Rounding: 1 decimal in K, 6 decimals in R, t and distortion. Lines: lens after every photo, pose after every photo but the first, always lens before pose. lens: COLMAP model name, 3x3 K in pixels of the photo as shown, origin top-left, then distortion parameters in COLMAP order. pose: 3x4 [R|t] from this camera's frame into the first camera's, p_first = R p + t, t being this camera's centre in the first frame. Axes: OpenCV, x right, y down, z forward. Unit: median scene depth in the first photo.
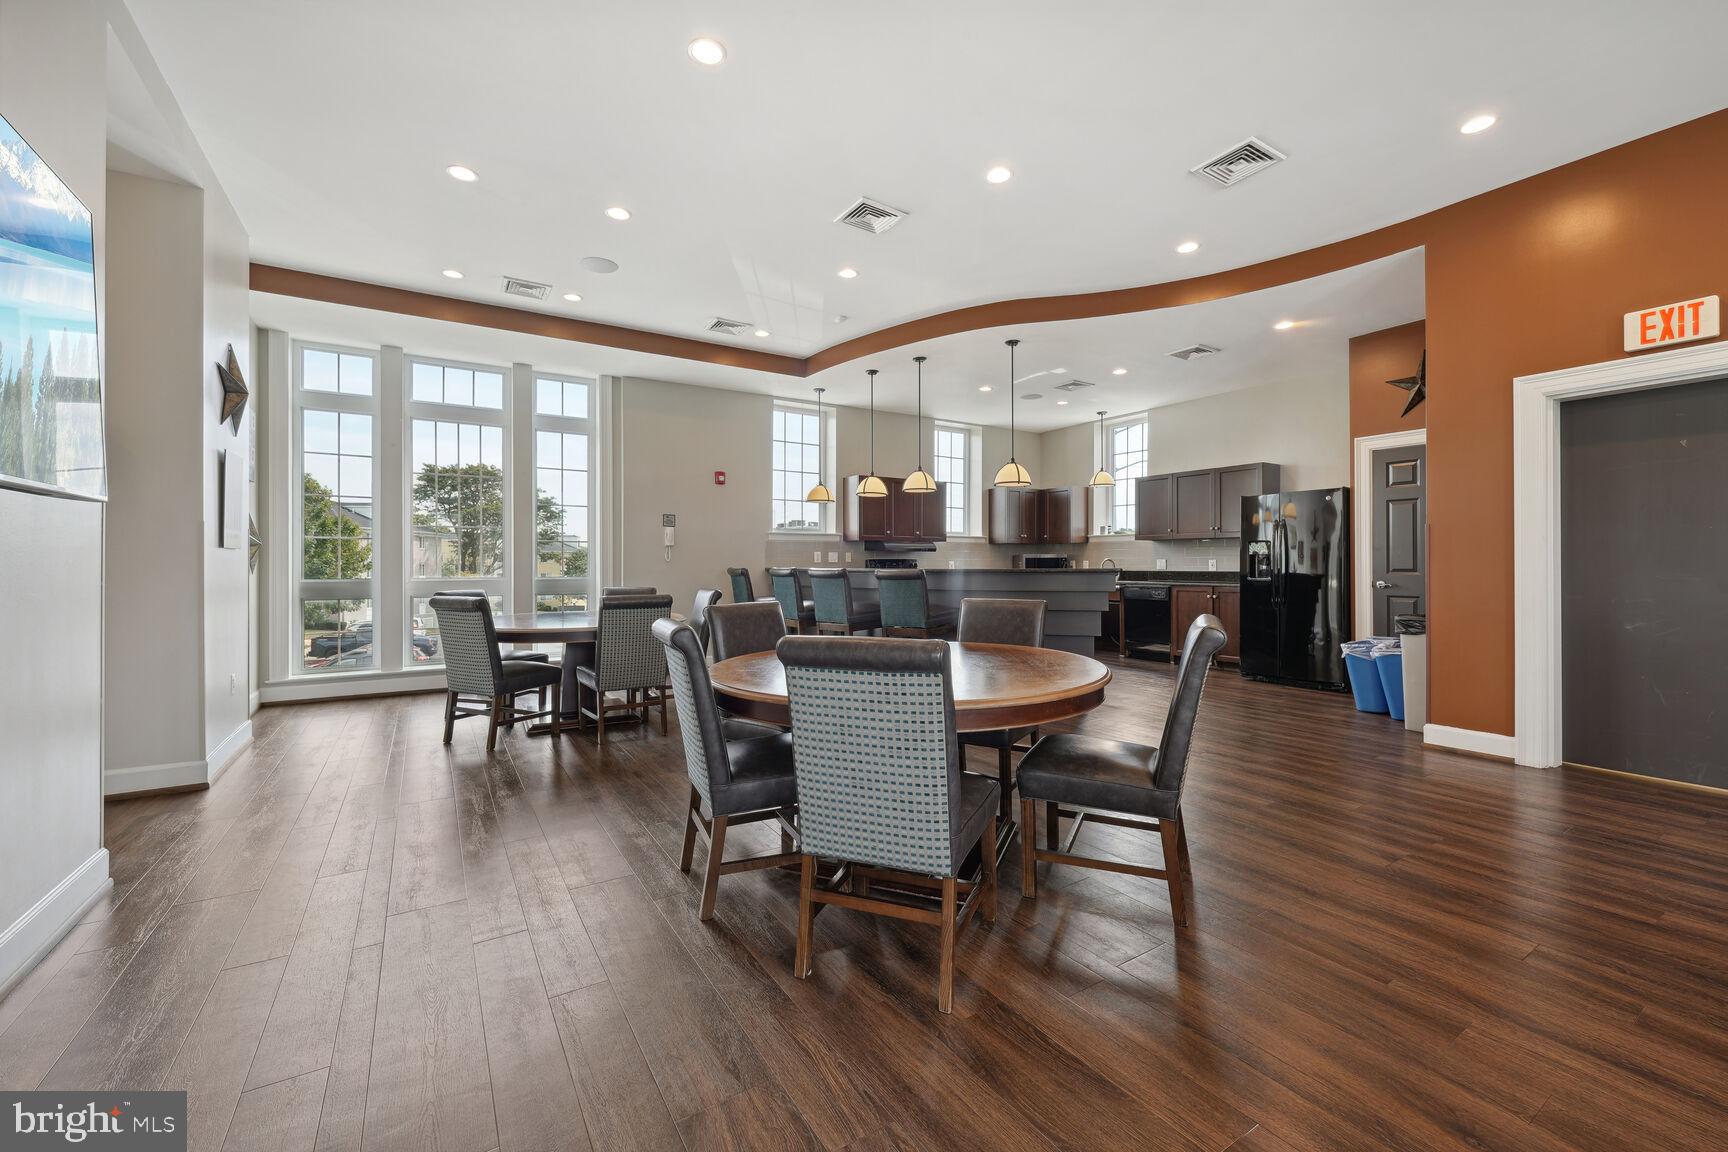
lens RADIAL K [[697.4, 0, 860.2], [0, 697.4, 569.0], [0, 0, 1]] dist [-0.000895, 0.001004]
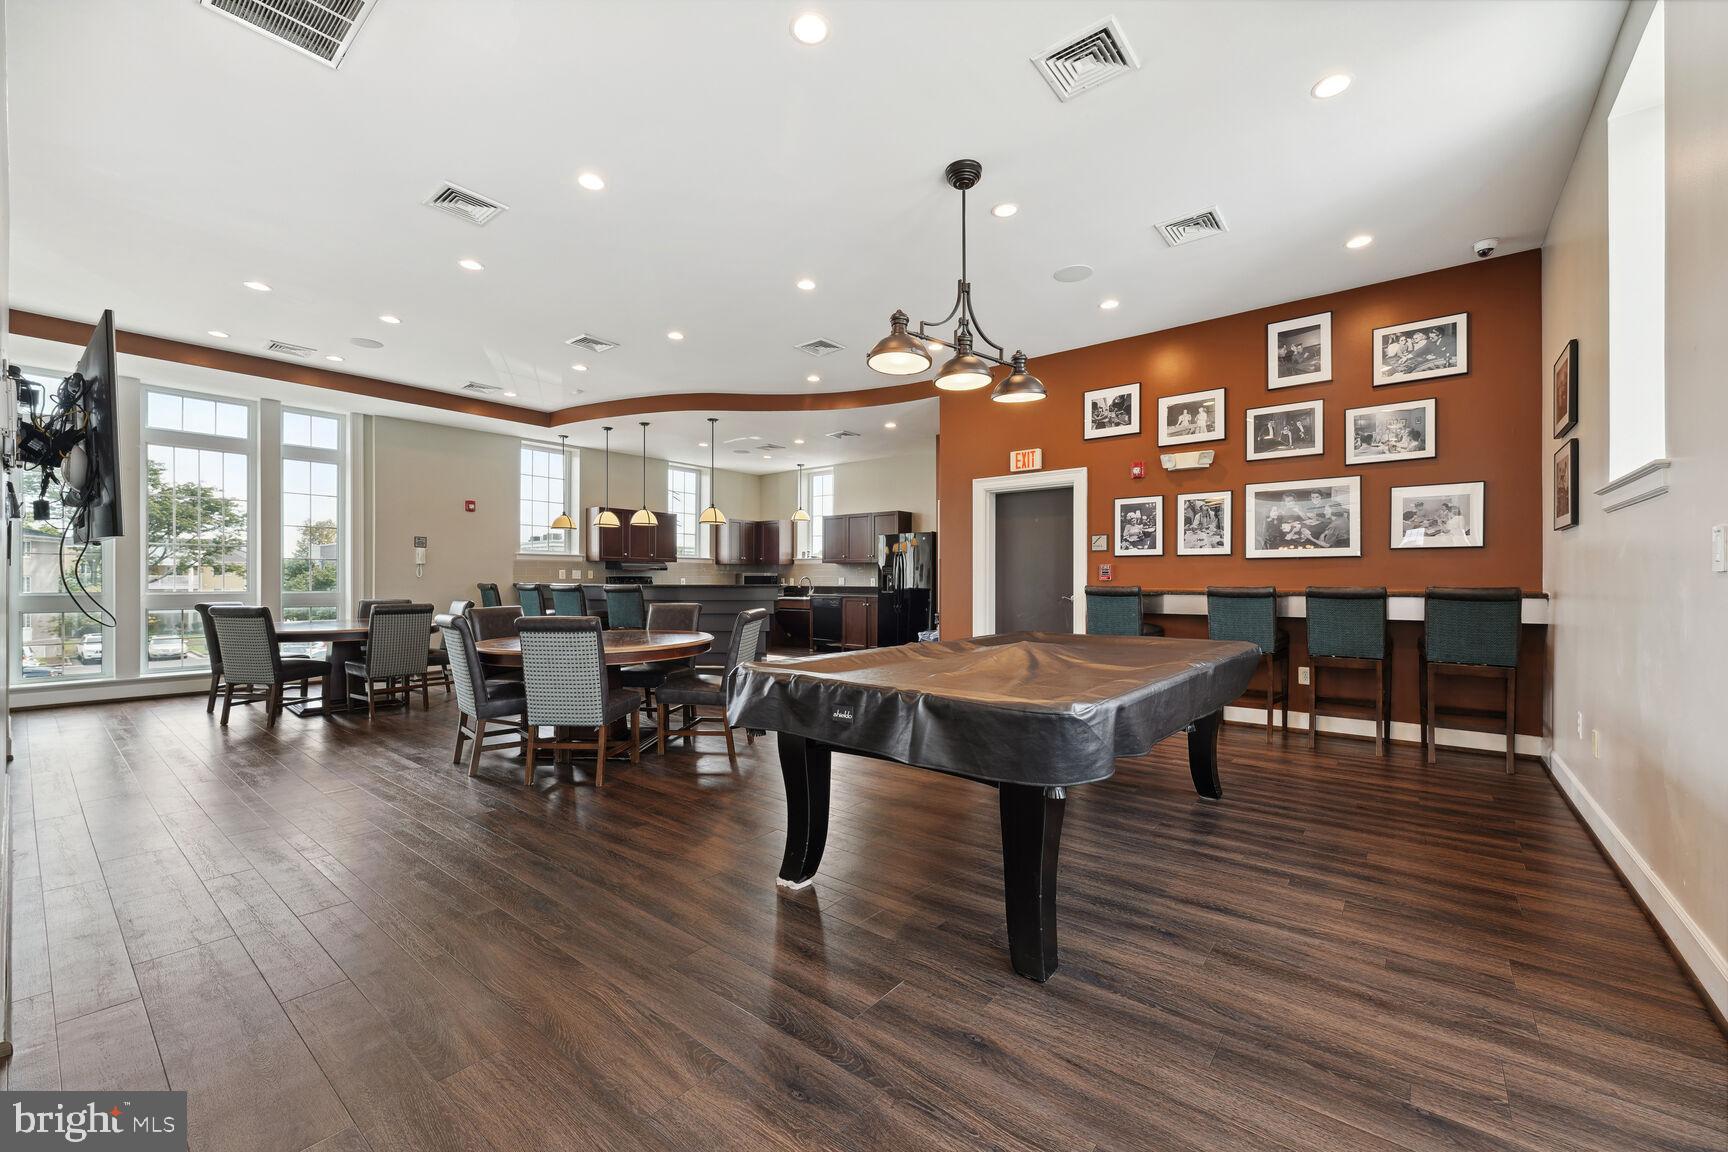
lens RADIAL K [[692.6, 0, 864.5], [0, 692.6, 584.1], [0, 0, 1]] dist [0.000432, 0.000216]
pose [[0.945898, 0.002097, 0.324458, 0.049590], [-0.001992, 0.999998, -0.000655, -0.000731], [-0.324459, -0.000026, 0.945900, -0.326071]]
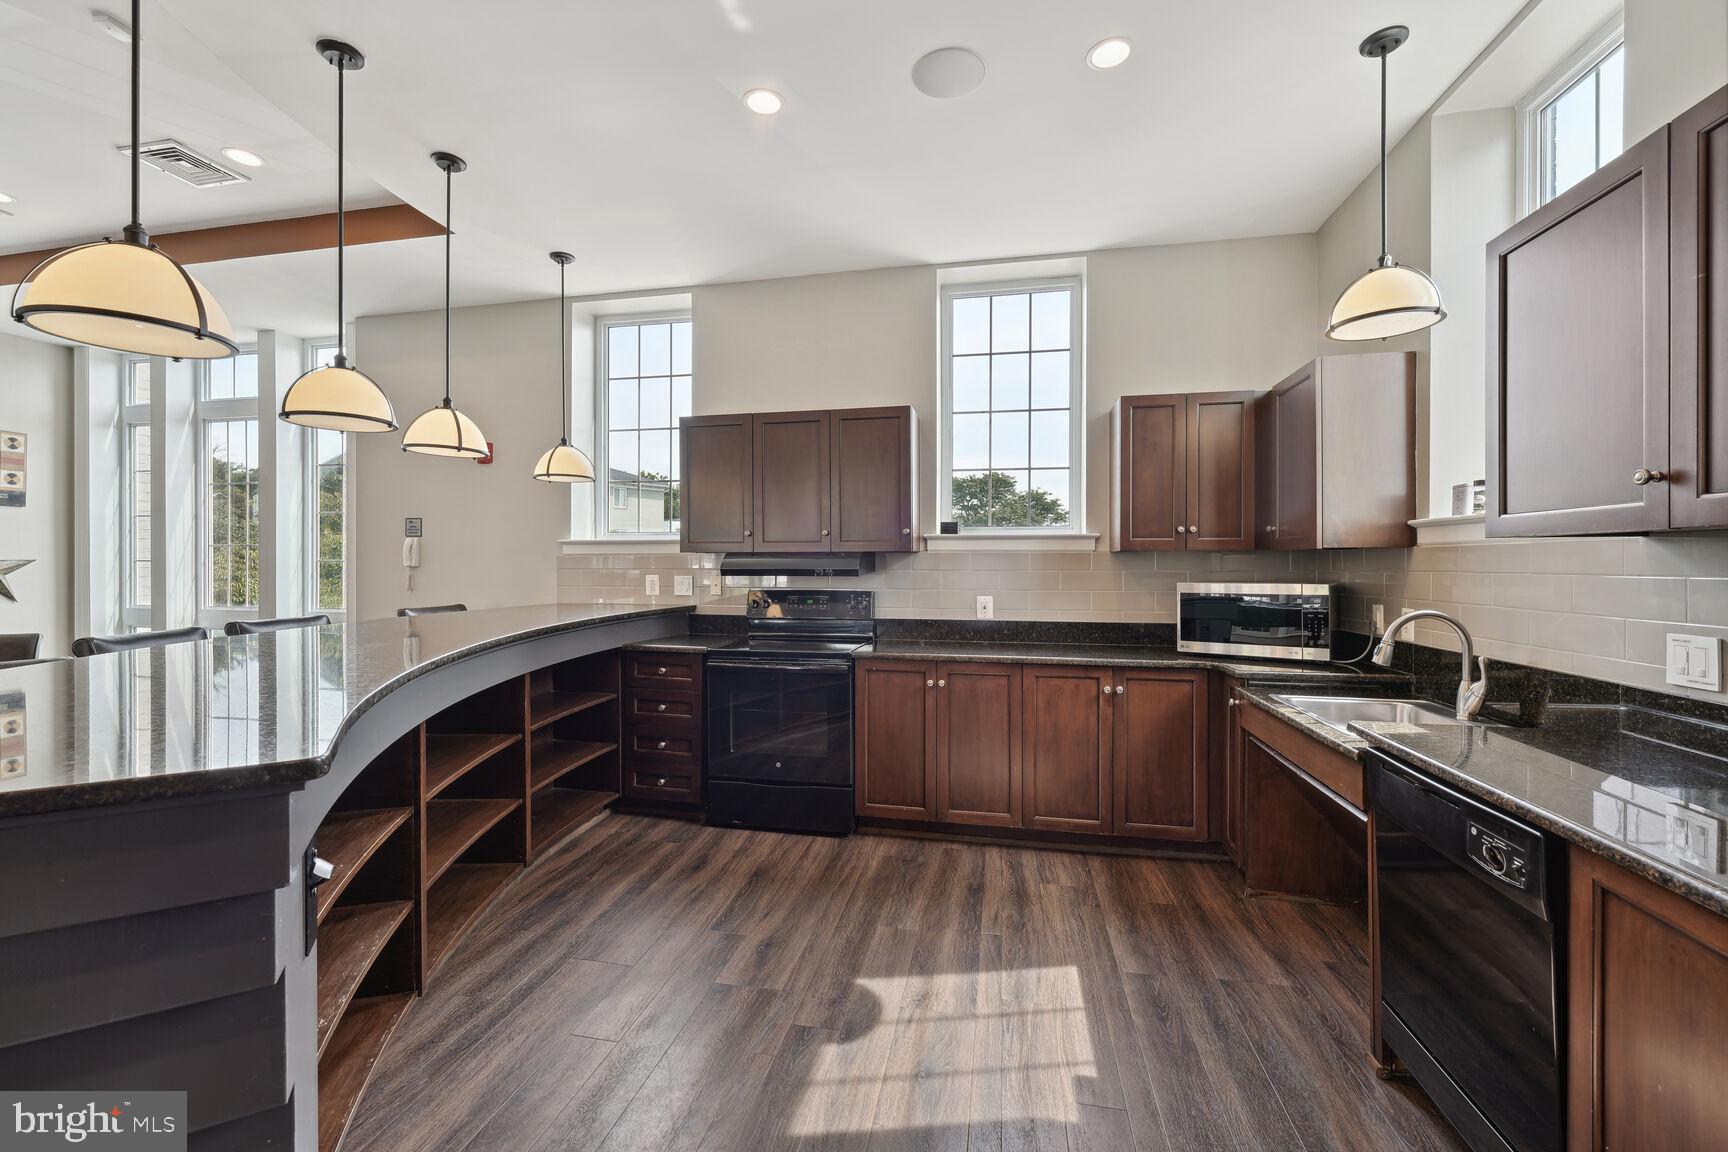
lens RADIAL K [[697.4, 0, 860.2], [0, 697.4, 569.0], [0, 0, 1]] dist [-0.000895, 0.001004]
pose [[0.722678, 0.005220, -0.691165, 0.477803], [-0.004546, 0.999986, 0.002799, -0.036847], [0.691169, 0.001119, 0.722692, 0.844281]]
